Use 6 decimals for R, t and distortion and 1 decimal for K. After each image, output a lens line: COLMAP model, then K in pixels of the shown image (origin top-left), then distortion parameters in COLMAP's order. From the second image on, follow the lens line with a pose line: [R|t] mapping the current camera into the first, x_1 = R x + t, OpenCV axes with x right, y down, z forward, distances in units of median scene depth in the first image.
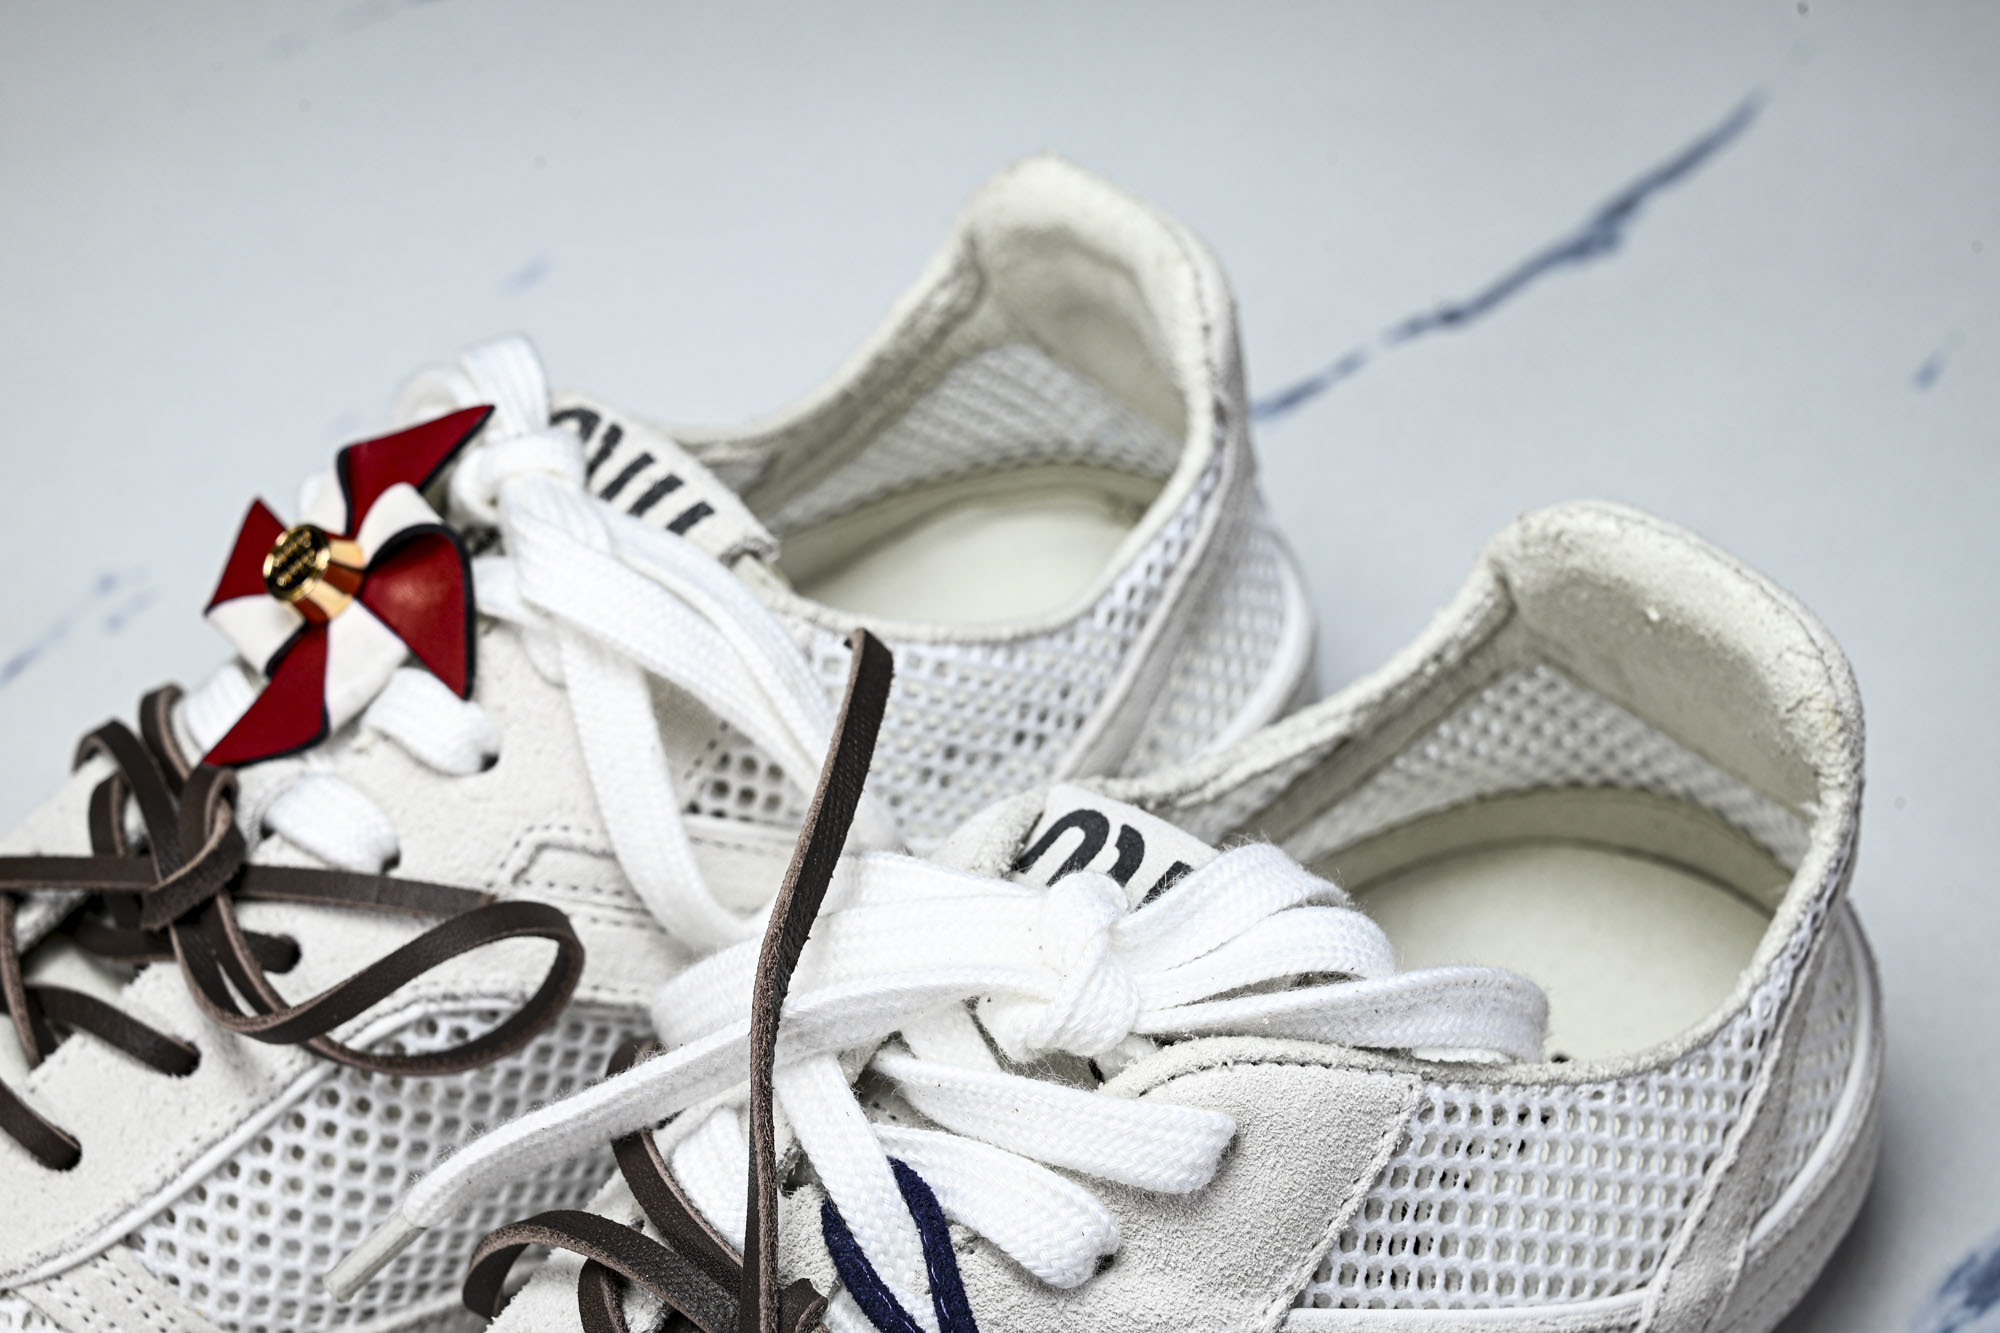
lens RADIAL K [[3871.0, 0, 1000.0], [0, 3871.0, 666.5], [0, 0, 1]] dist [0.007729, -0.238454]
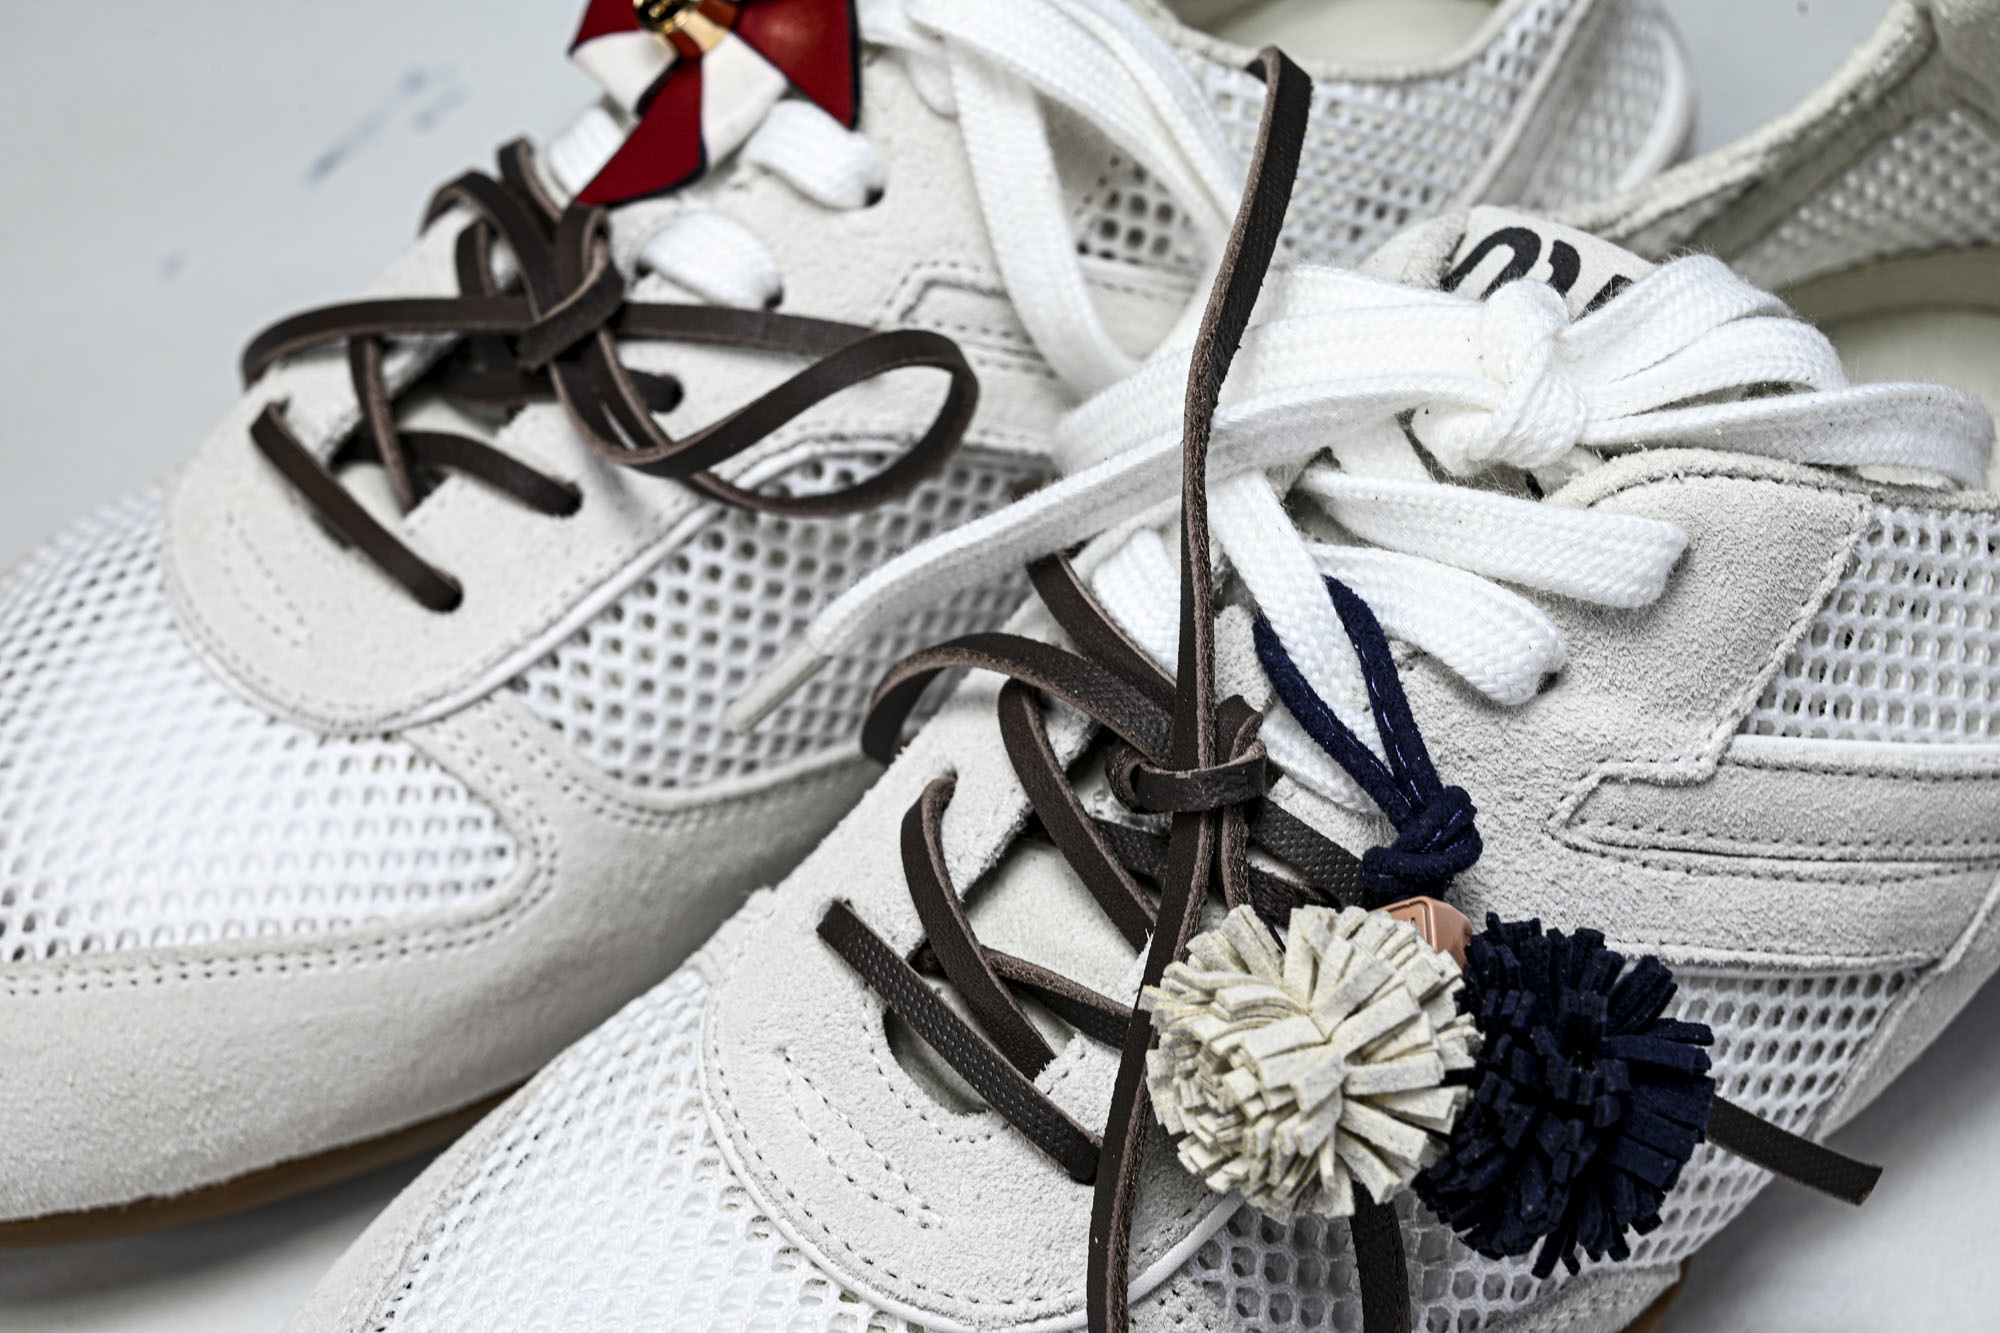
lens RADIAL K [[3871.0, 0, 1000.0], [0, 3871.0, 666.5], [0, 0, 1]] dist [0.007729, -0.238454]
pose [[0.999513, 0.002690, -0.031100, -0.071559], [-0.000307, 0.997078, 0.076392, 0.068972], [0.031214, -0.076345, 0.996593, 0.030589]]
